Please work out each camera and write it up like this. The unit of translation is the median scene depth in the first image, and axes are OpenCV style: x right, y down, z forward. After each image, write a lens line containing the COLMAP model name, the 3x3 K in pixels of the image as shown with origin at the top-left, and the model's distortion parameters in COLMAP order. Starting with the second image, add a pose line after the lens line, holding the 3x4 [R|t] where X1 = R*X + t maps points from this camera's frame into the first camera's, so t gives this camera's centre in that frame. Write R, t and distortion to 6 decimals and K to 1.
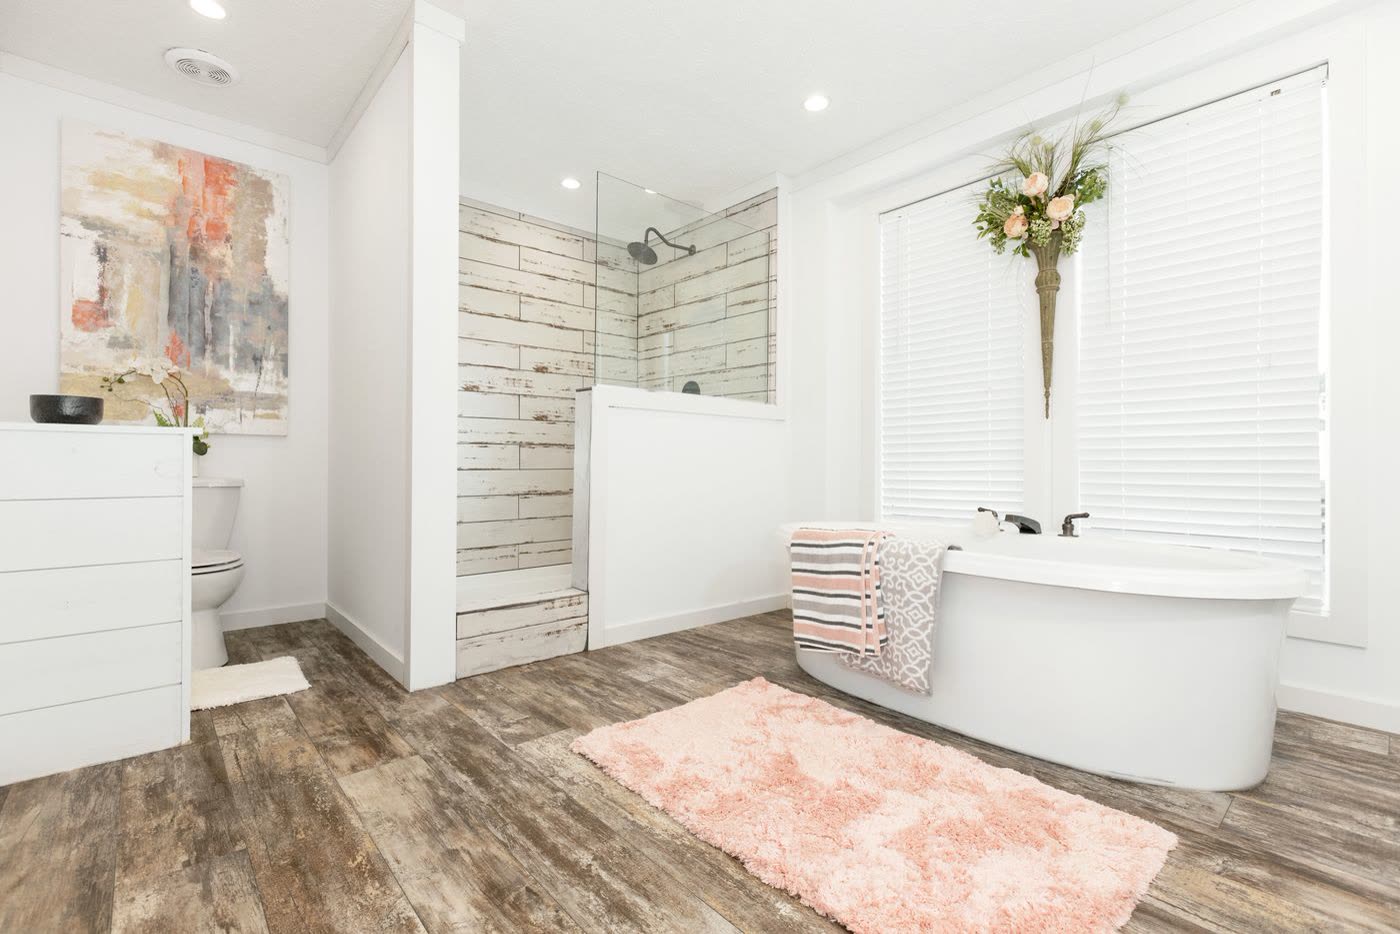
lens RADIAL K [[623.3, 0, 702.1], [0, 623.3, 461.6], [0, 0, 1]] dist [-0.000374, 0.000277]
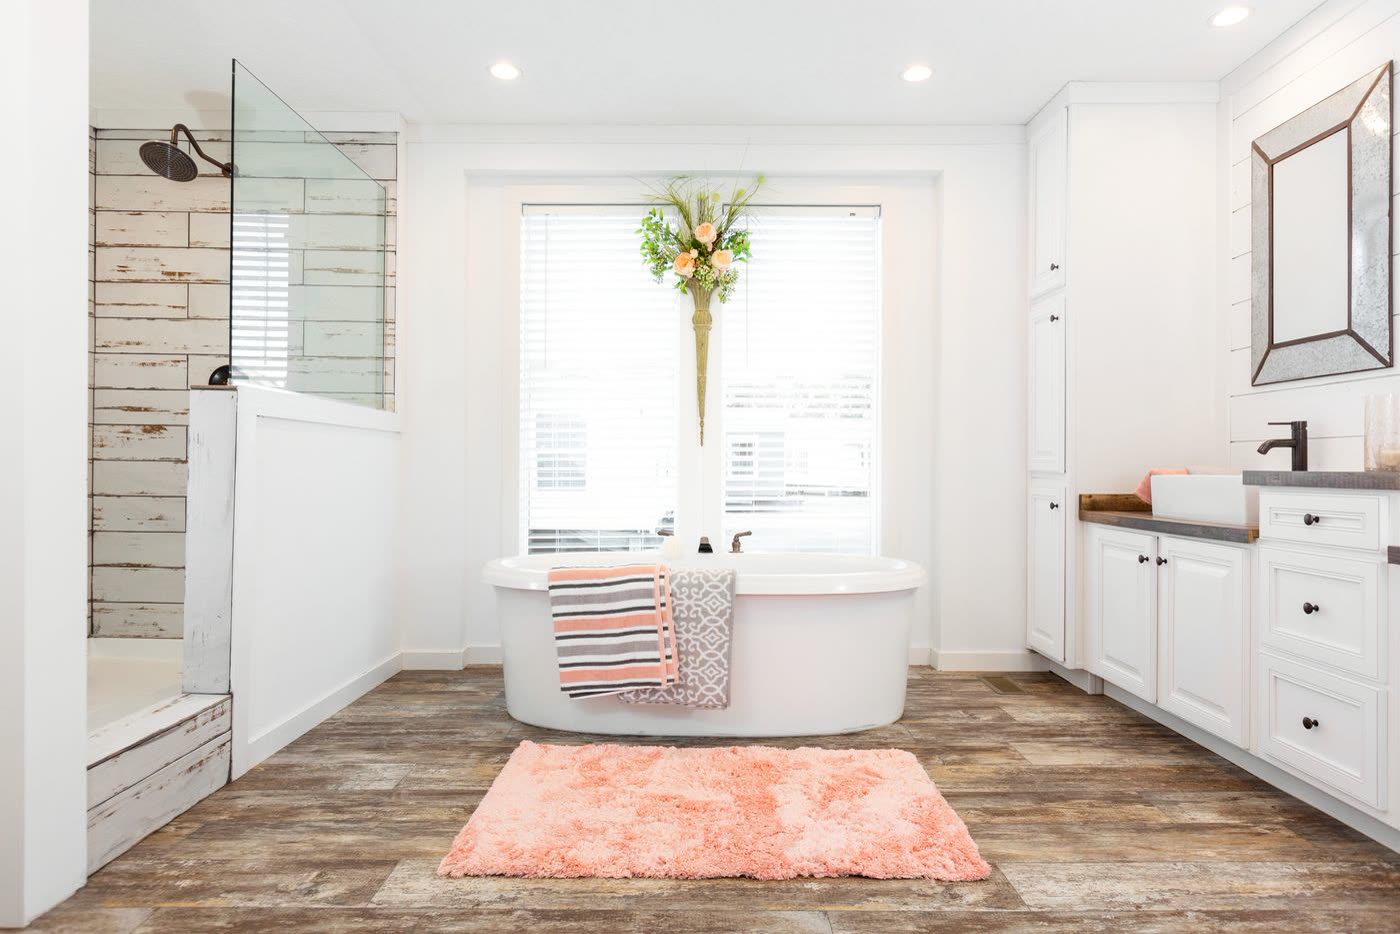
lens RADIAL K [[804.7, 0, 702.6], [0, 804.7, 468.5], [0, 0, 1]] dist [-0.005696, -0.000996]
pose [[0.665152, -0.003847, 0.746698, -0.618045], [-0.005633, 0.999932, 0.010169, -0.054577], [-0.746687, -0.010970, 0.665085, 0.072883]]
